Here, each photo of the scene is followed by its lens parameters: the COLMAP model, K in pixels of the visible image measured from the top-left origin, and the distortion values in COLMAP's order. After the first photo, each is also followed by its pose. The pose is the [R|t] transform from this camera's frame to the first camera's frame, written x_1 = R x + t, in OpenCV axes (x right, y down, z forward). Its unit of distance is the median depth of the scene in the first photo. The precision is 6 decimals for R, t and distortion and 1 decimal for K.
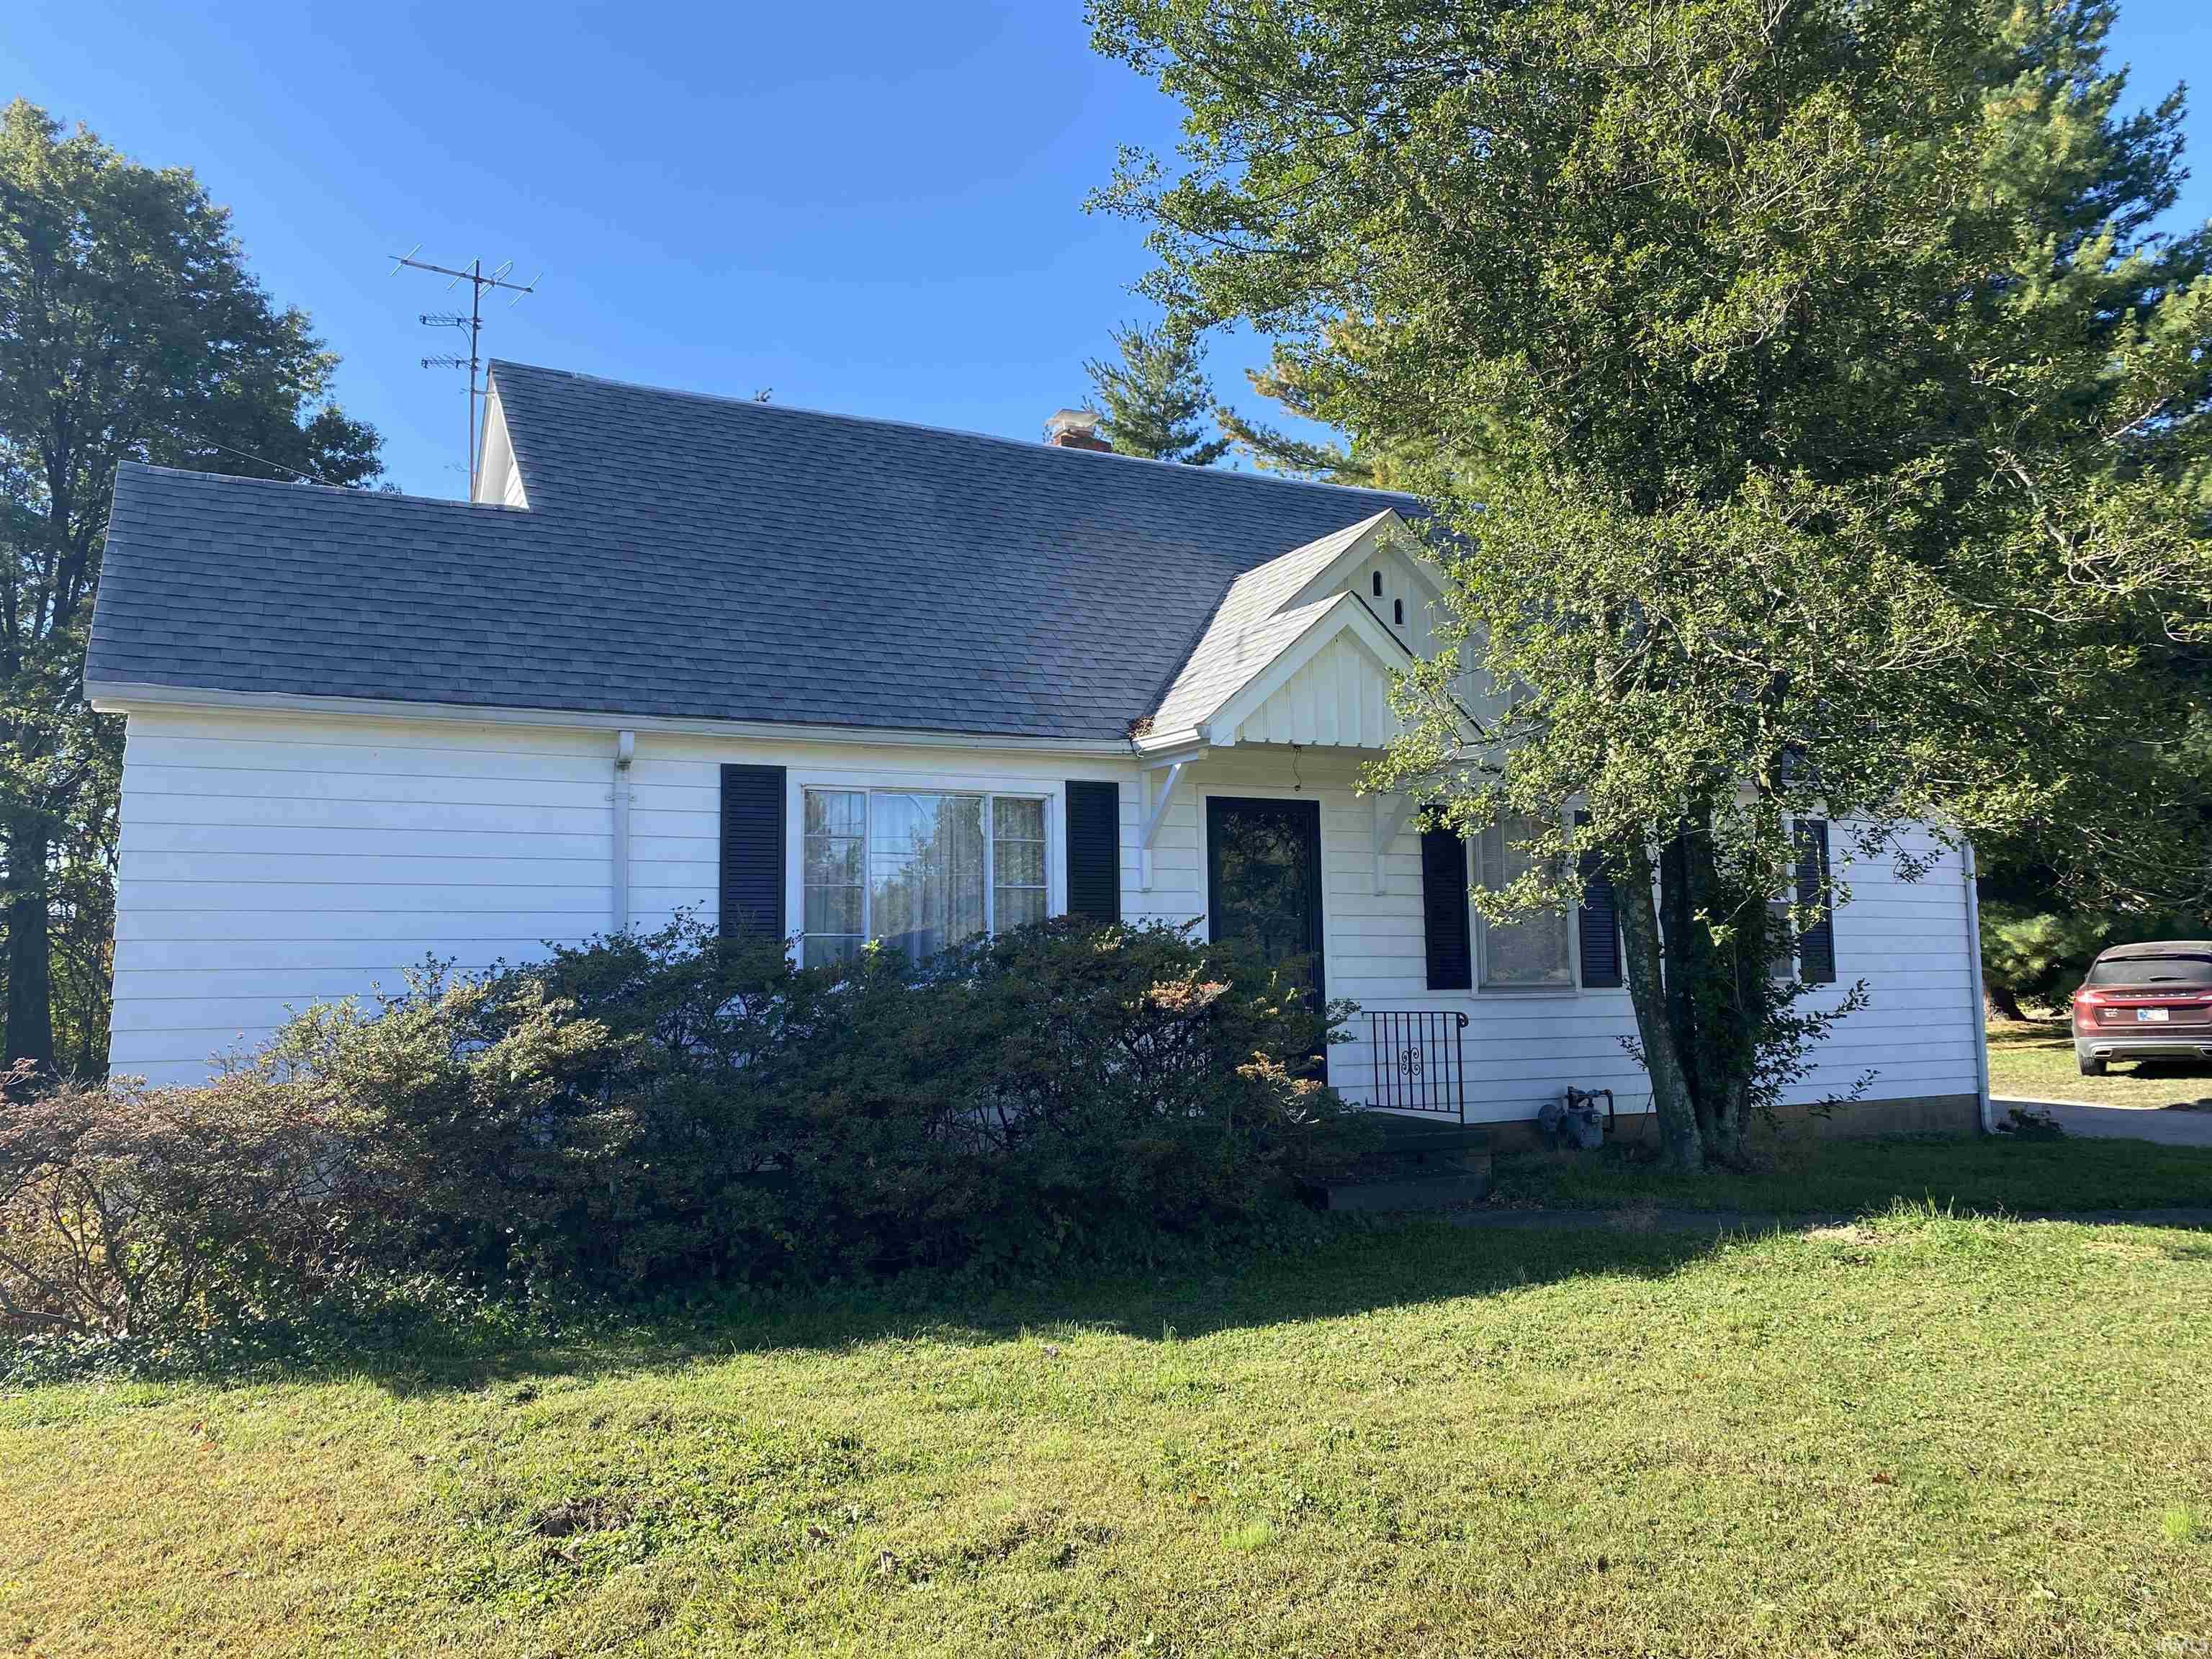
lens RADIAL K [[1668.5, 0, 1114.4], [0, 1668.5, 820.0], [0, 0, 1]] dist [0.011569, 0.002624]
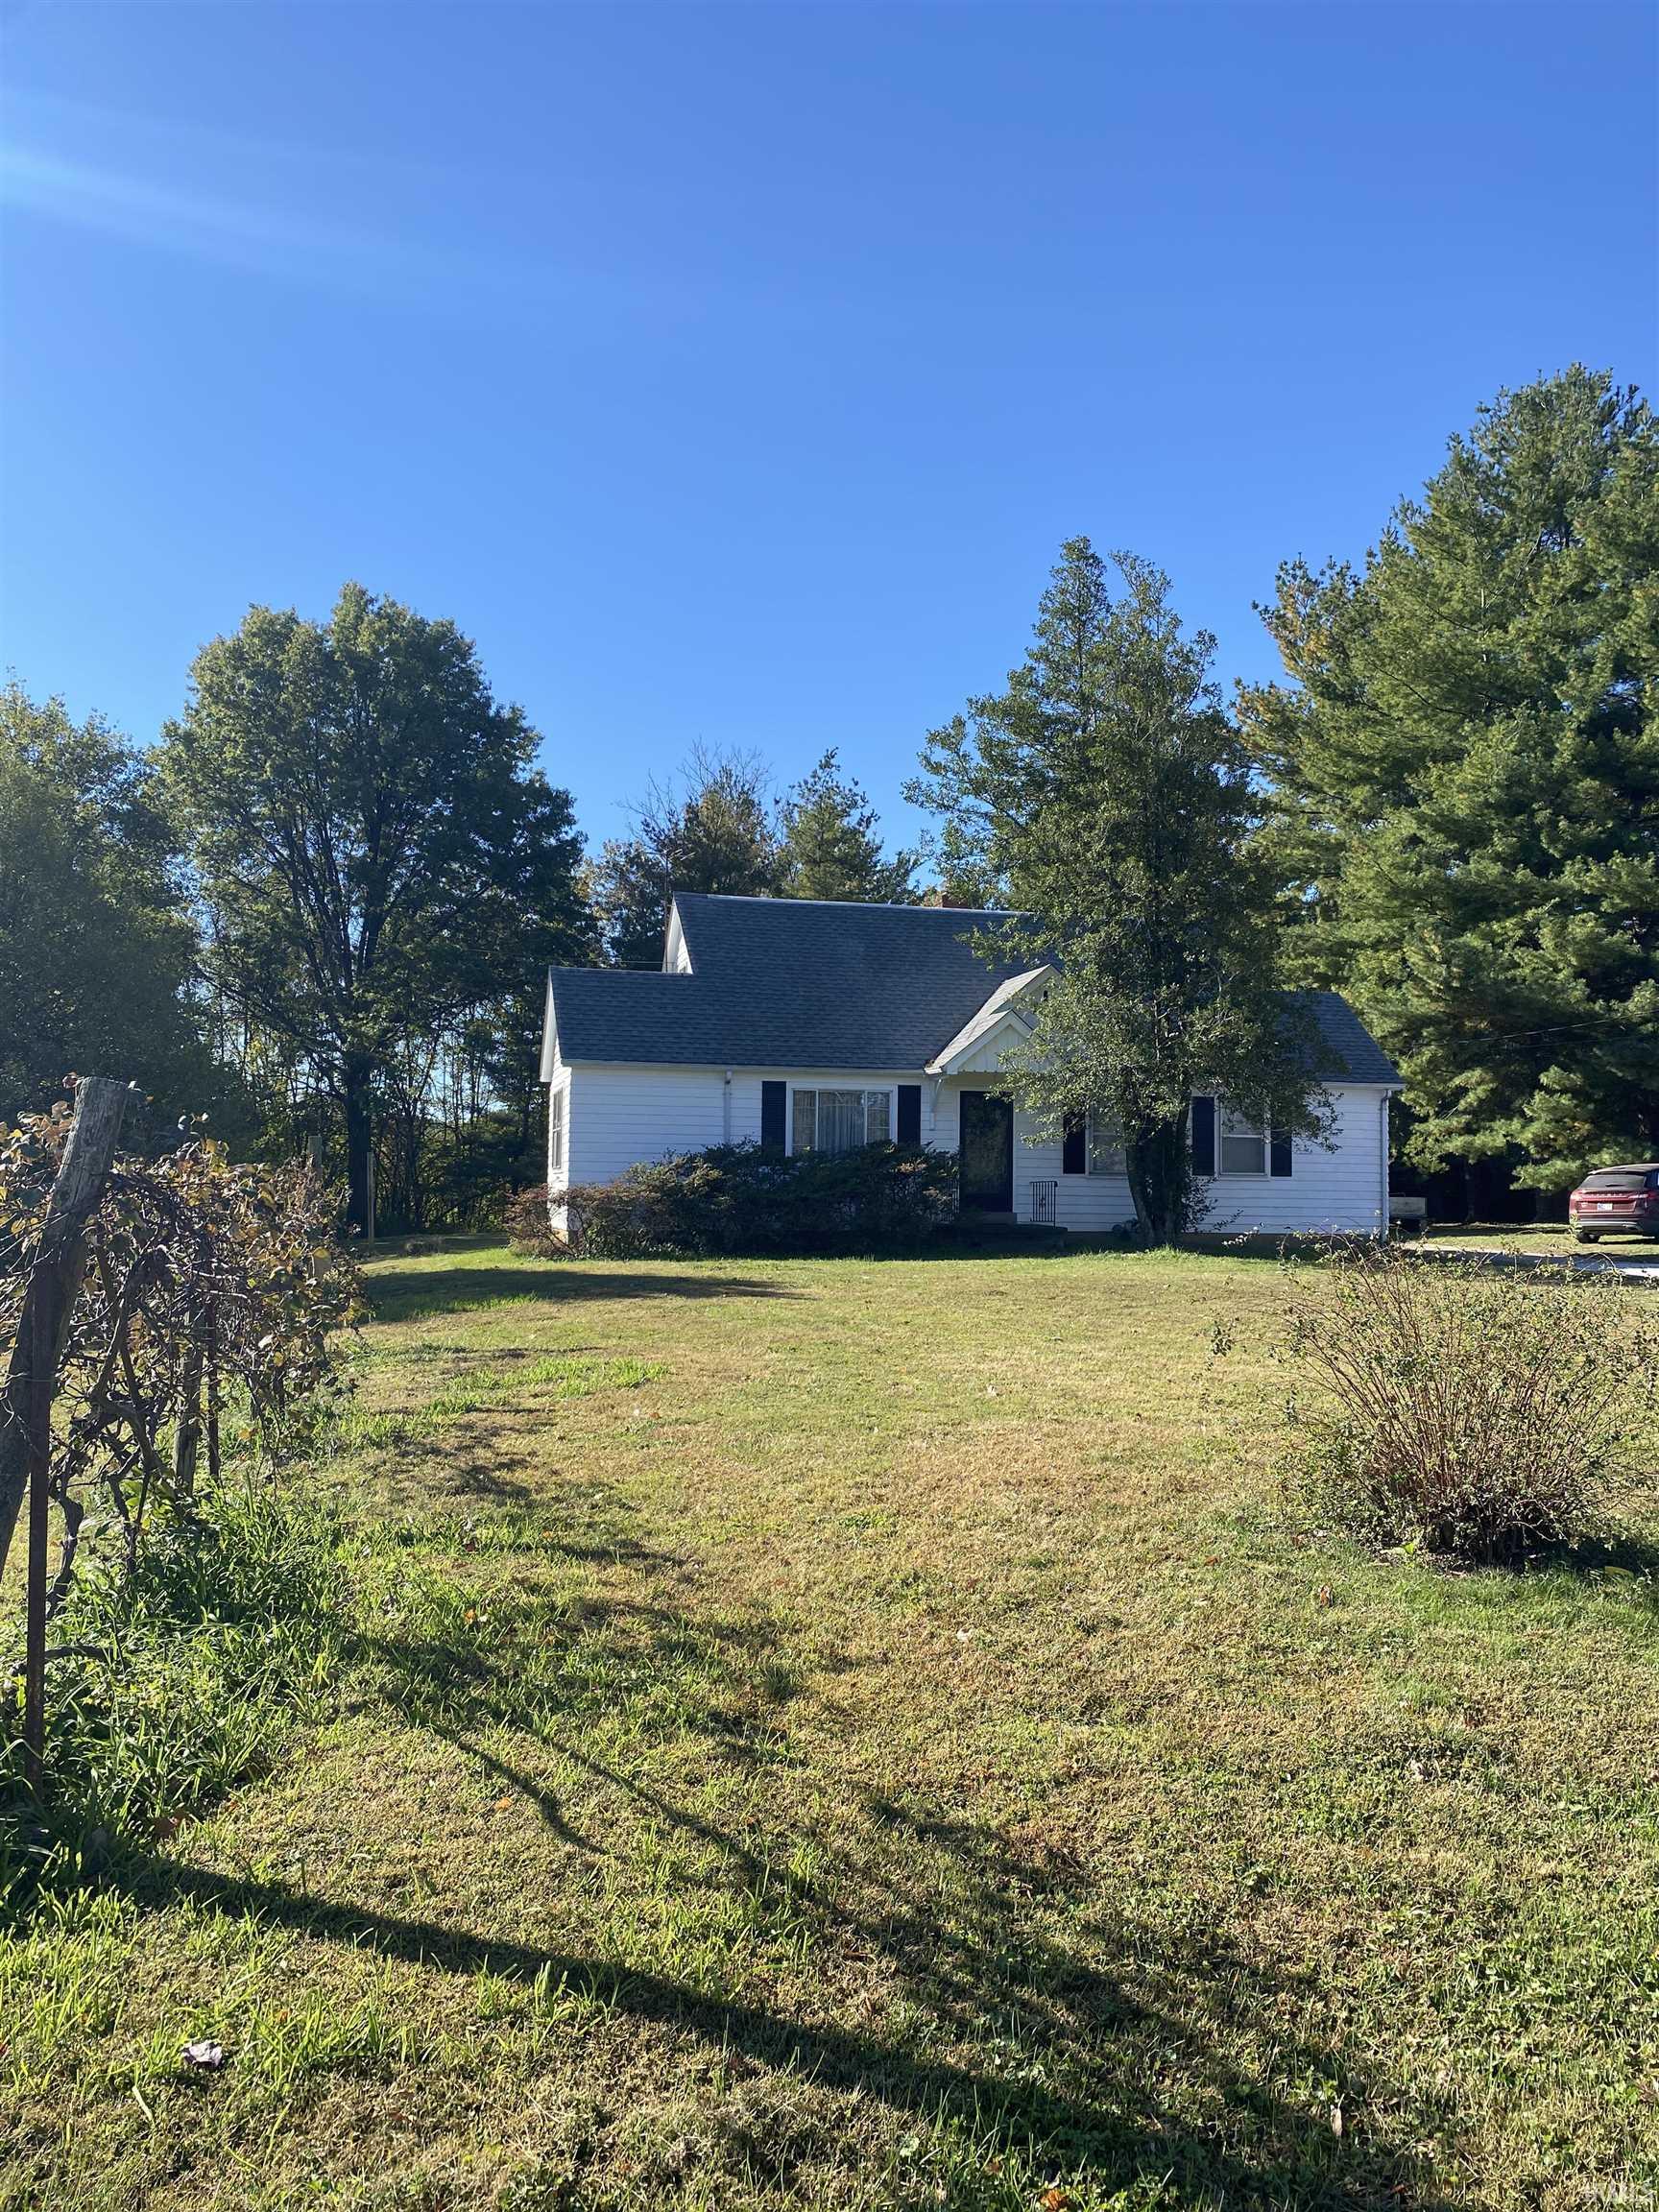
lens RADIAL K [[1668.5, 0, 827.3], [0, 1668.5, 1108.1], [0, 0, 1]] dist [0.011569, 0.002624]
pose [[0.973108, 0.012203, -0.230027, 0.440605], [-0.002106, 0.999025, 0.044088, -0.098713], [0.230341, -0.042418, 0.972185, -1.447525]]
